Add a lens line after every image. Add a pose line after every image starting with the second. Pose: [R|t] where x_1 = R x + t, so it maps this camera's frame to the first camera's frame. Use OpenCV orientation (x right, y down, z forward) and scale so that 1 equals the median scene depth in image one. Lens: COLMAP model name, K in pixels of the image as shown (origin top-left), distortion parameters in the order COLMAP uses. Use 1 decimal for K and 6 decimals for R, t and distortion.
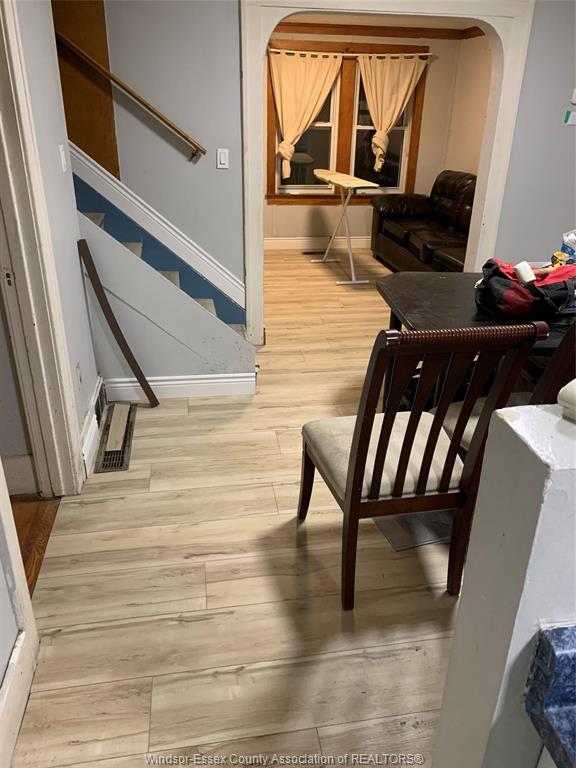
lens RADIAL K [[592.5, 0, 295.8], [0, 592.5, 386.6], [0, 0, 1]] dist [0.052664, -0.077387]
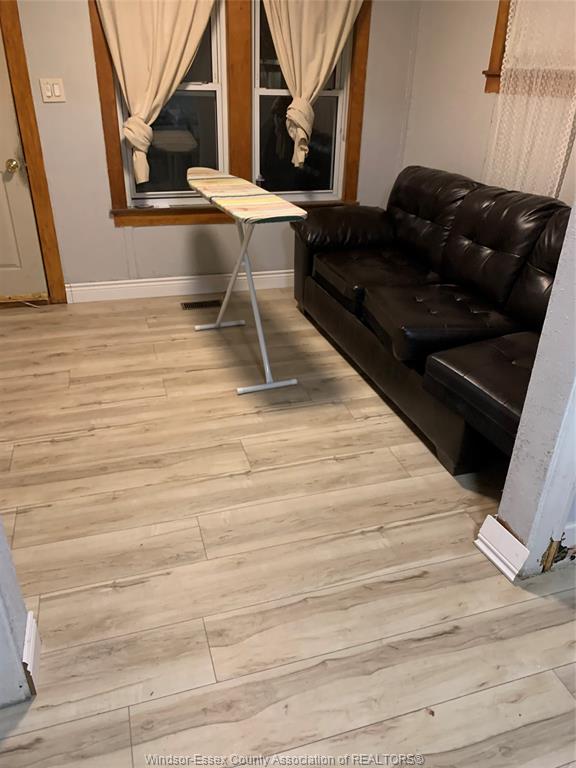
lens RADIAL K [[592.5, 0, 295.8], [0, 592.5, 386.6], [0, 0, 1]] dist [0.052664, -0.077387]
pose [[0.990748, -0.062404, 0.120516, 0.050386], [0.055702, 0.996750, 0.058202, -0.183105], [-0.123757, -0.050951, 0.991004, 0.410601]]
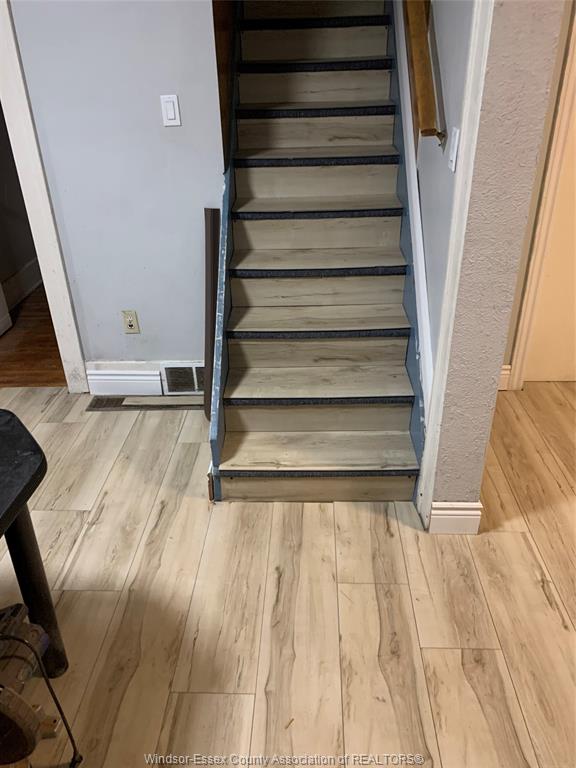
lens RADIAL K [[581.7, 0, 296.0], [0, 581.7, 375.0], [0, 0, 1]] dist [0.060845, -0.061200]
pose [[-0.201673, 0.438166, -0.875979, 0.229452], [-0.399238, 0.779910, 0.482027, -0.244685], [0.894392, 0.446936, 0.017645, 0.552303]]
